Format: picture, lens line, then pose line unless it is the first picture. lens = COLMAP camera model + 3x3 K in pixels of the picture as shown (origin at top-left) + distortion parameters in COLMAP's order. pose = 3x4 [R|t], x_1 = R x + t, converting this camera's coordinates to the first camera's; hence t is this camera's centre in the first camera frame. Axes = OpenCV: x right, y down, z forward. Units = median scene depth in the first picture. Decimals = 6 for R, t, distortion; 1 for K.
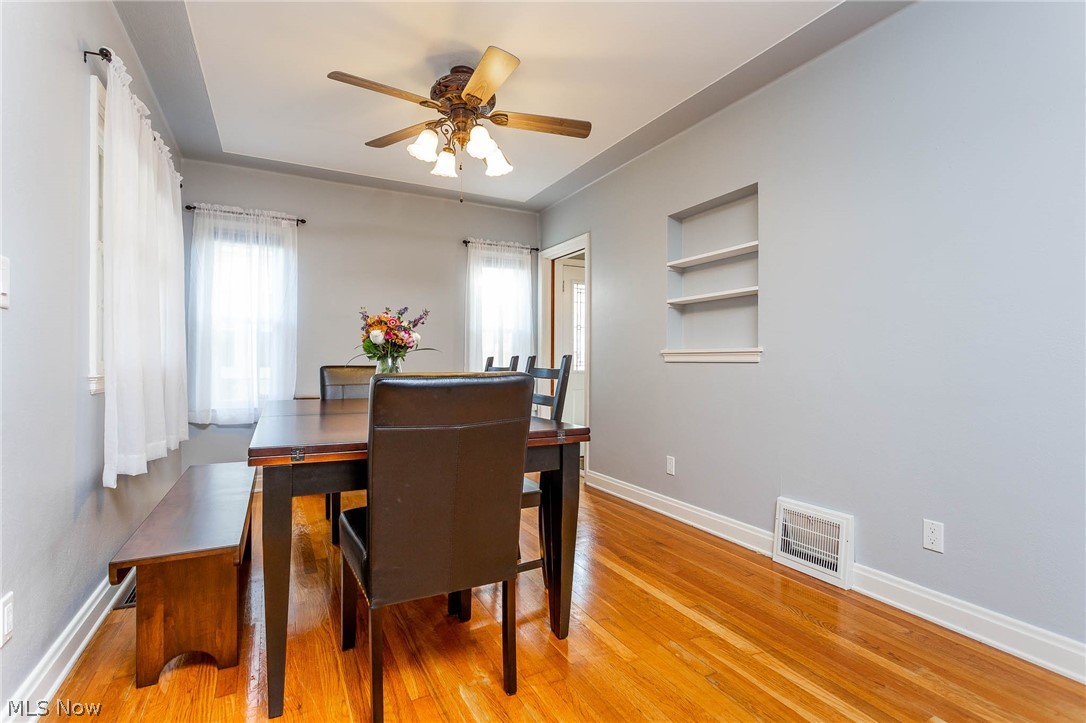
lens RADIAL K [[509.5, 0, 541.3], [0, 509.5, 367.0], [0, 0, 1]] dist [-0.002135, 0.000929]
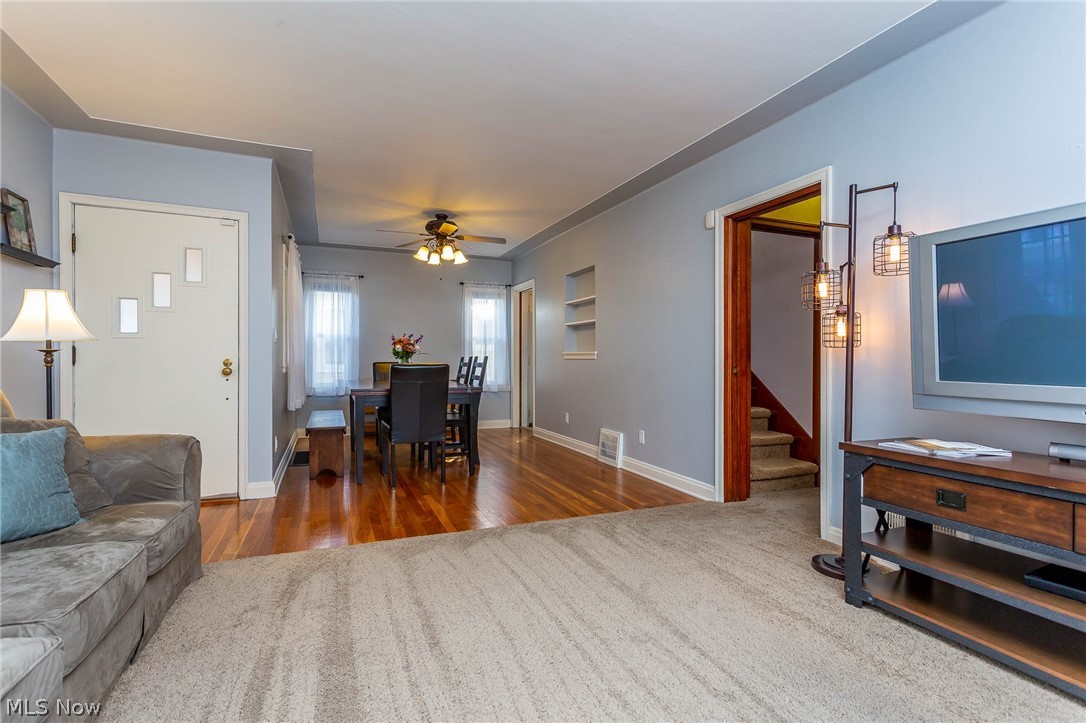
lens RADIAL K [[509.5, 0, 539.4], [0, 509.5, 362.5], [0, 0, 1]] dist [-0.002135, 0.000929]
pose [[0.996061, -0.004182, -0.088571, 0.408427], [0.003802, 0.999983, -0.004459, 0.011646], [0.088588, 0.004105, 0.996060, -0.971086]]
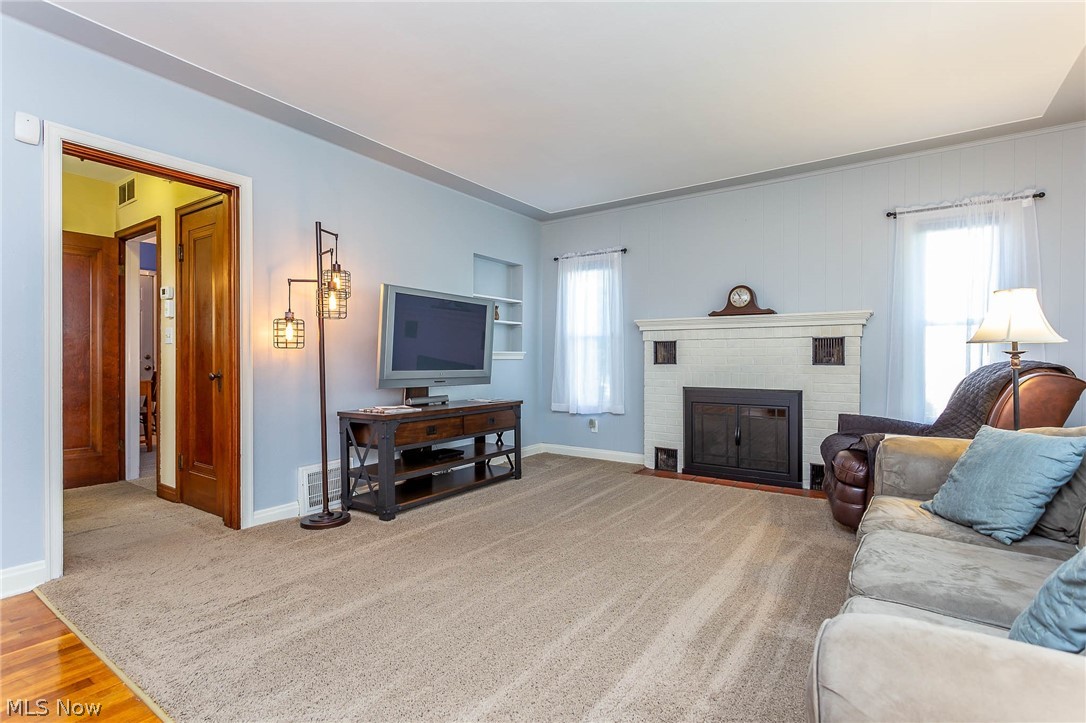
lens RADIAL K [[509.5, 0, 551.0], [0, 509.5, 359.6], [0, 0, 1]] dist [-0.002135, 0.000929]
pose [[-0.475015, -0.008331, 0.879938, -0.426719], [0.001031, 0.999949, 0.010024, -0.001861], [-0.879977, 0.005669, -0.474982, 0.096944]]
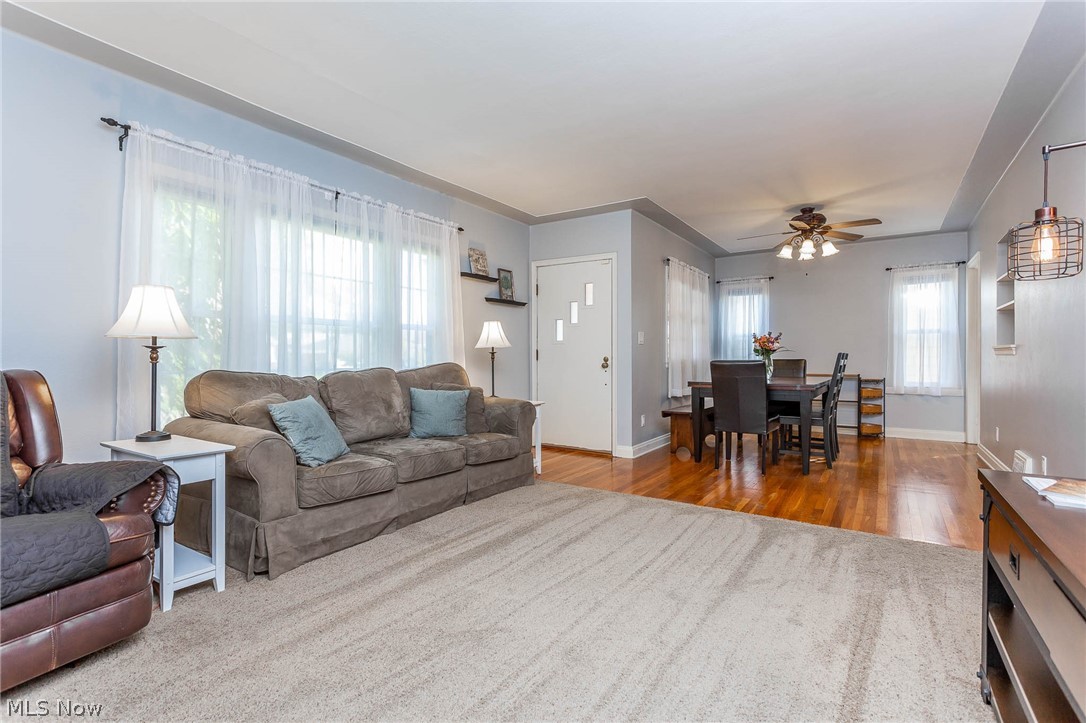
lens RADIAL K [[509.5, 0, 546.8], [0, 509.5, 365.3], [0, 0, 1]] dist [-0.002135, 0.000929]
pose [[0.488023, 0.006885, -0.872804, 1.072776], [-0.003935, 0.999976, 0.005688, 0.015760], [0.872822, 0.000659, 0.488038, -0.839129]]
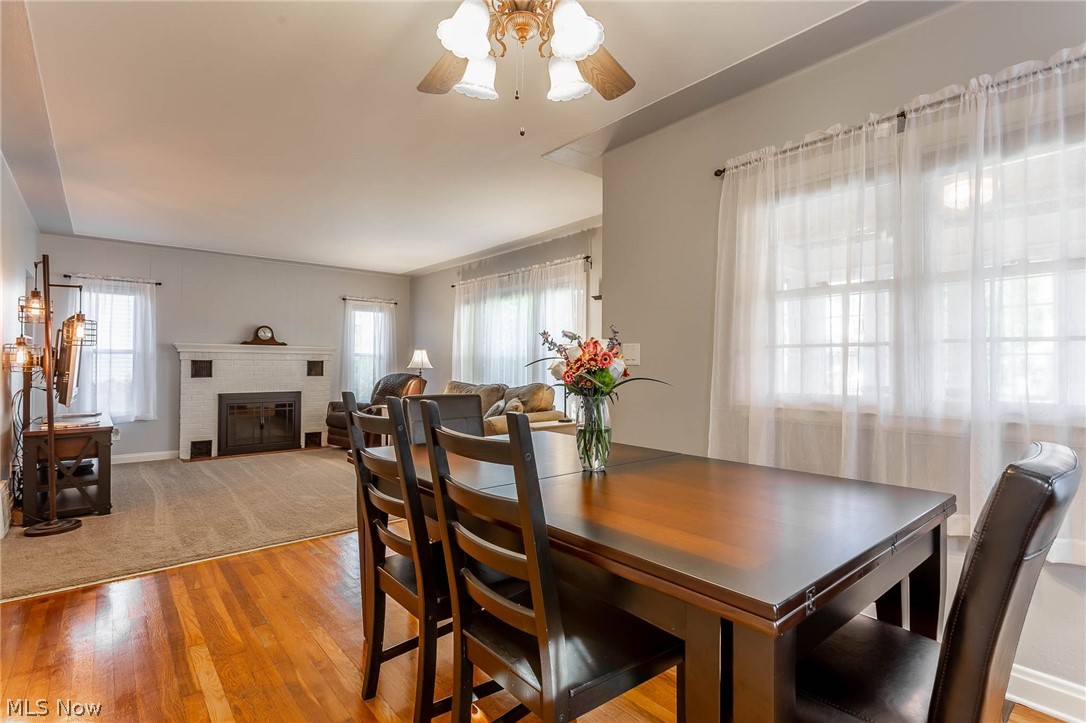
lens RADIAL K [[509.5, 0, 535.4], [0, 509.5, 357.4], [0, 0, 1]] dist [-0.002135, 0.000929]
pose [[-0.976328, -0.013085, -0.215897, -0.047078], [-0.011449, 0.999896, -0.008823, -0.058816], [0.215990, -0.006142, -0.976376, 1.559982]]
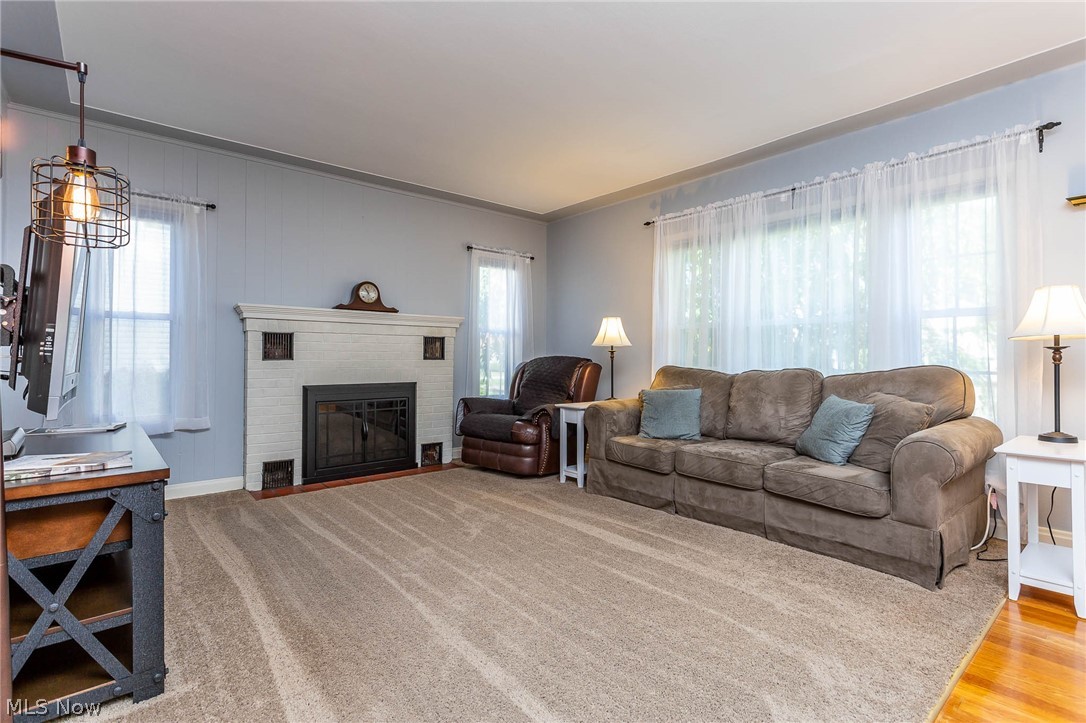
lens RADIAL K [[509.5, 0, 540.4], [0, 509.5, 355.5], [0, 0, 1]] dist [-0.002135, 0.000929]
pose [[-0.976312, -0.011179, -0.216080, 0.534727], [-0.012063, 0.999923, 0.002774, 0.005413], [0.216032, 0.005315, -0.976372, 0.519868]]
